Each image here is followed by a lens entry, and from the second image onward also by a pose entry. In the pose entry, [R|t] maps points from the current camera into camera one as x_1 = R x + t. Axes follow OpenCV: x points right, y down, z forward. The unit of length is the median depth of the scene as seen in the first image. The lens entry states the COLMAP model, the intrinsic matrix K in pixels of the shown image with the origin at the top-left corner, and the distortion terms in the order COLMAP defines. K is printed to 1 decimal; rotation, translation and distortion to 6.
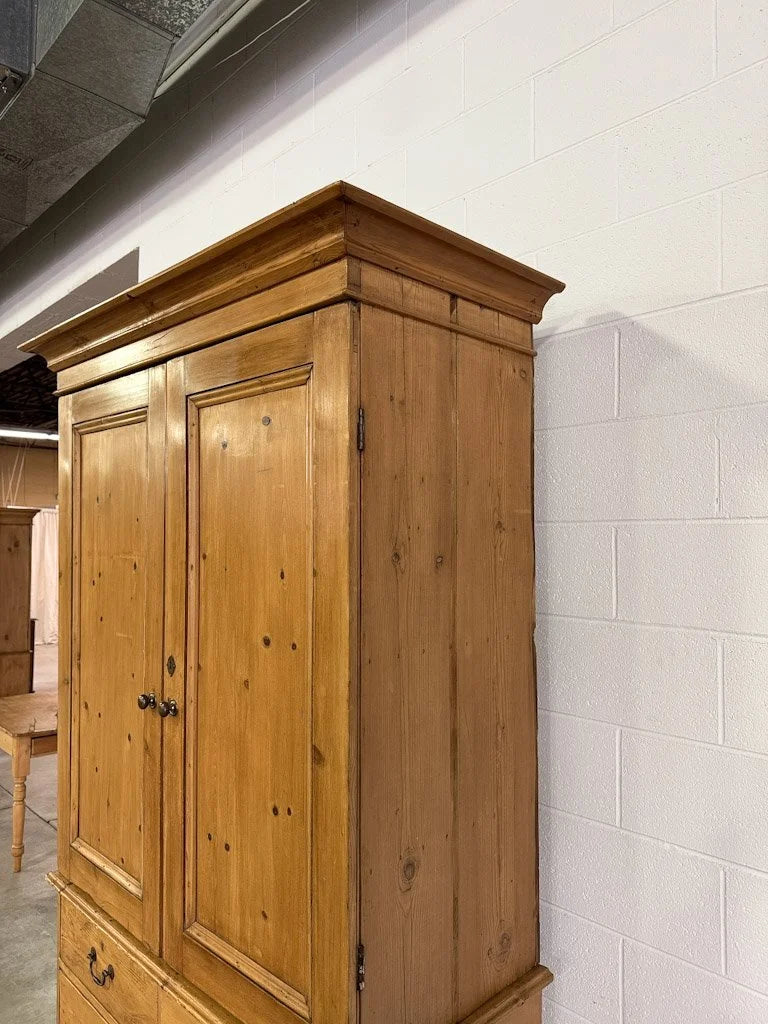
lens RADIAL K [[723.4, 0, 383.5], [0, 723.4, 521.6], [0, 0, 1]] dist [0.045000, -0.046754]
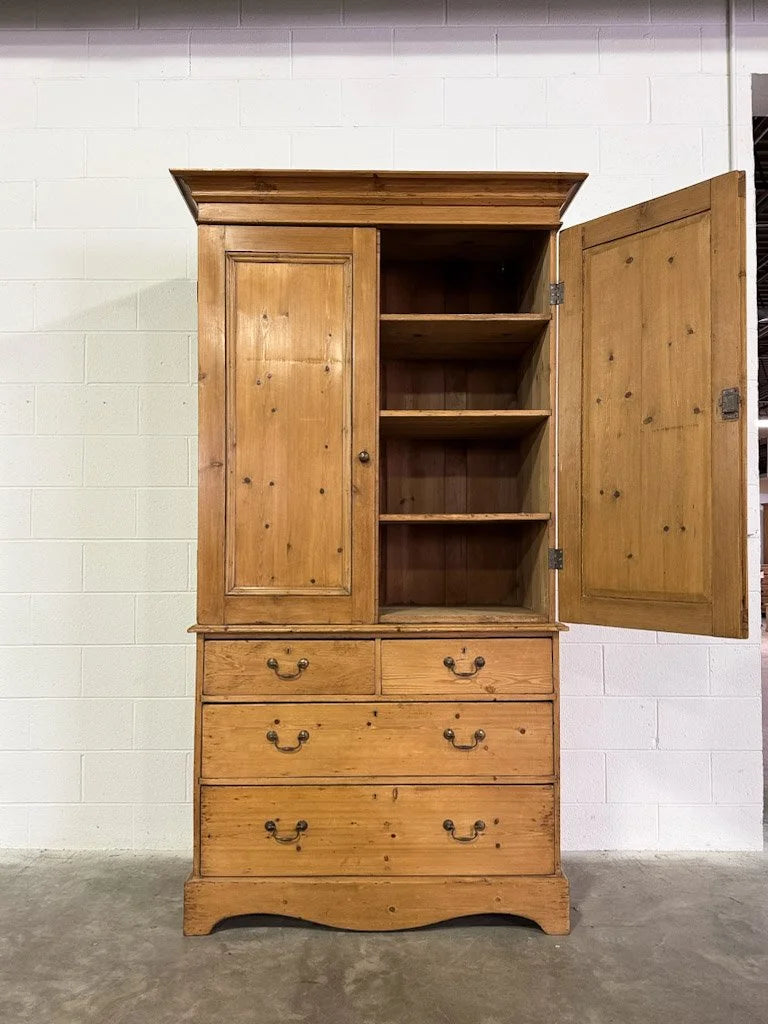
lens RADIAL K [[773.1, 0, 379.8], [0, 773.1, 519.2], [0, 0, 1]] dist [0.030258, -0.029094]
pose [[0.693218, 0.034267, 0.719913, -1.505299], [-0.016809, 0.999366, -0.031383, 0.446229], [-0.720532, 0.009654, 0.693355, -0.114643]]
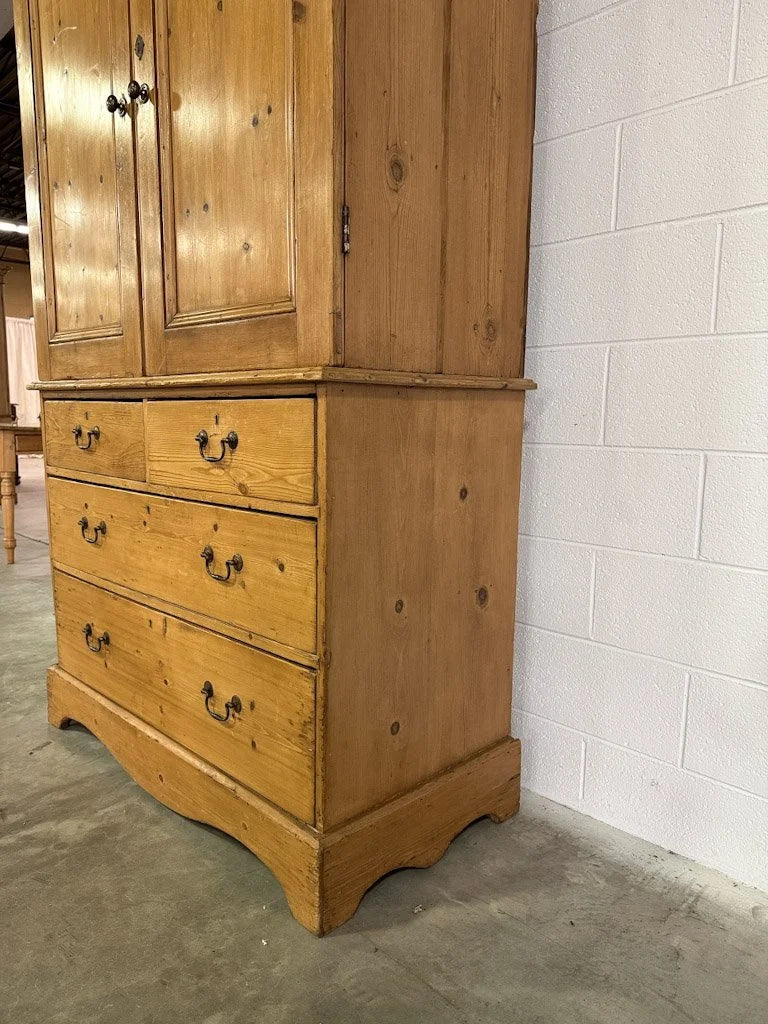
lens RADIAL K [[723.4, 0, 375.9], [0, 723.4, 516.2], [0, 0, 1]] dist [0.045000, -0.046754]
pose [[0.999907, 0.008364, 0.010762, 0.001333], [-0.010048, 0.985847, 0.167345, 0.636664], [-0.009210, -0.167438, 0.985840, -0.011682]]
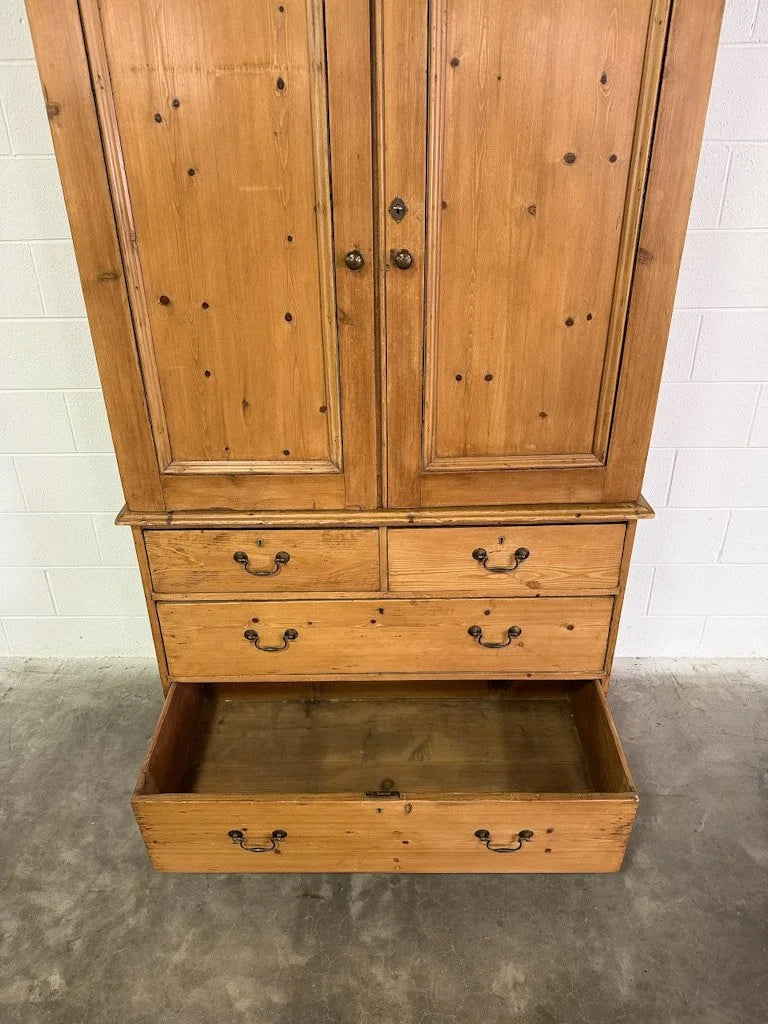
lens RADIAL K [[723.4, 0, 381.1], [0, 723.4, 514.5], [0, 0, 1]] dist [0.045000, -0.046754]
pose [[0.703069, -0.338846, 0.625202, -1.002991], [-0.000336, 0.879019, 0.476787, 0.103670], [-0.711122, -0.335424, 0.617896, 0.354883]]
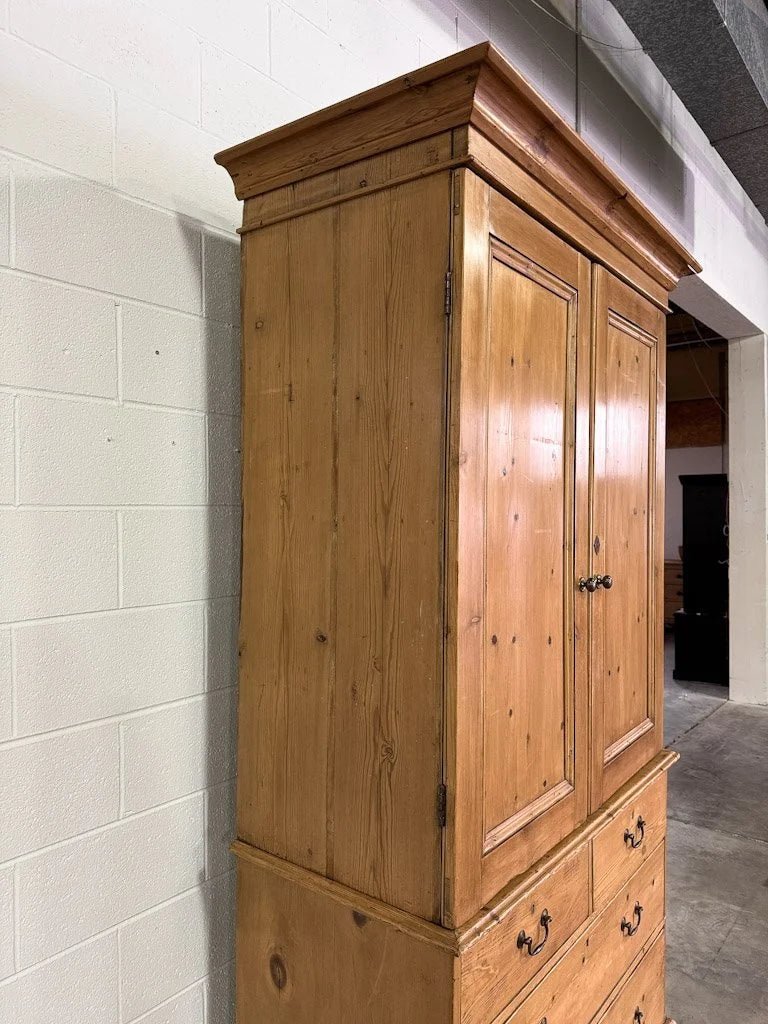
lens RADIAL K [[723.4, 0, 394.1], [0, 723.4, 502.3], [0, 0, 1]] dist [0.045000, -0.046754]
pose [[-0.146109, 0.011563, 0.989201, -1.385617], [-0.026515, 0.999527, -0.015600, 0.160250], [-0.988913, -0.028508, -0.145734, 1.507294]]
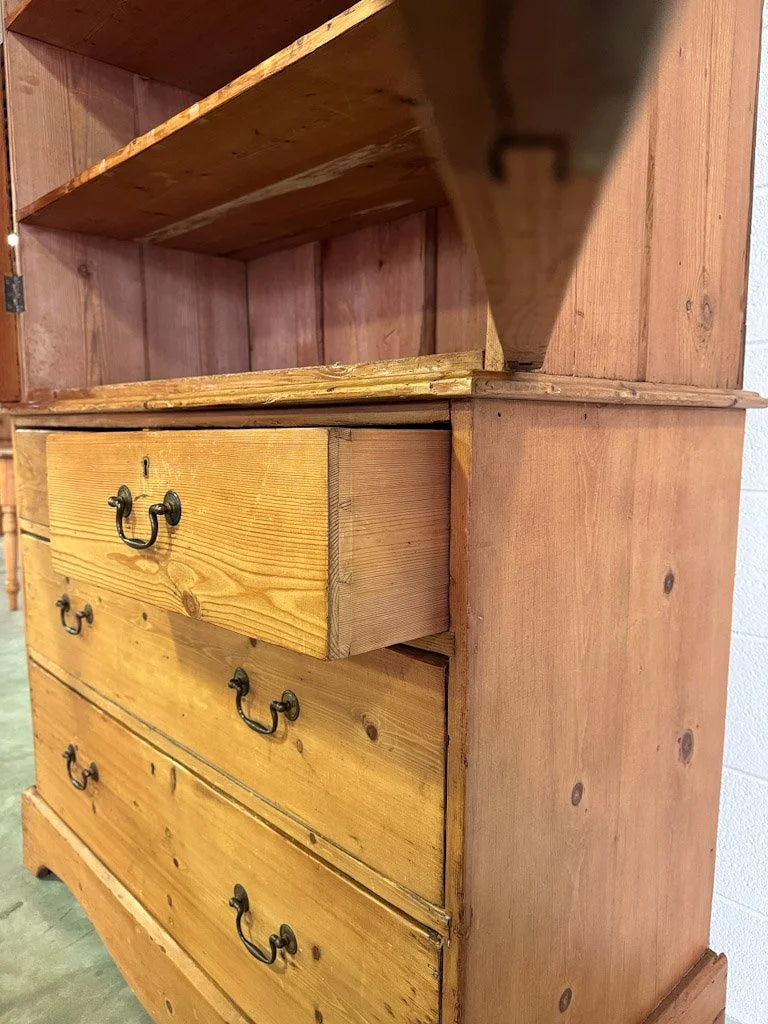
lens RADIAL K [[723.4, 0, 381.6], [0, 723.4, 518.5], [0, 0, 1]] dist [0.045000, -0.046754]
pose [[0.999807, 0.002464, -0.019466, -0.083931], [0.000427, 0.989115, 0.147144, 0.631877], [0.019617, -0.147124, 0.988924, 0.365082]]
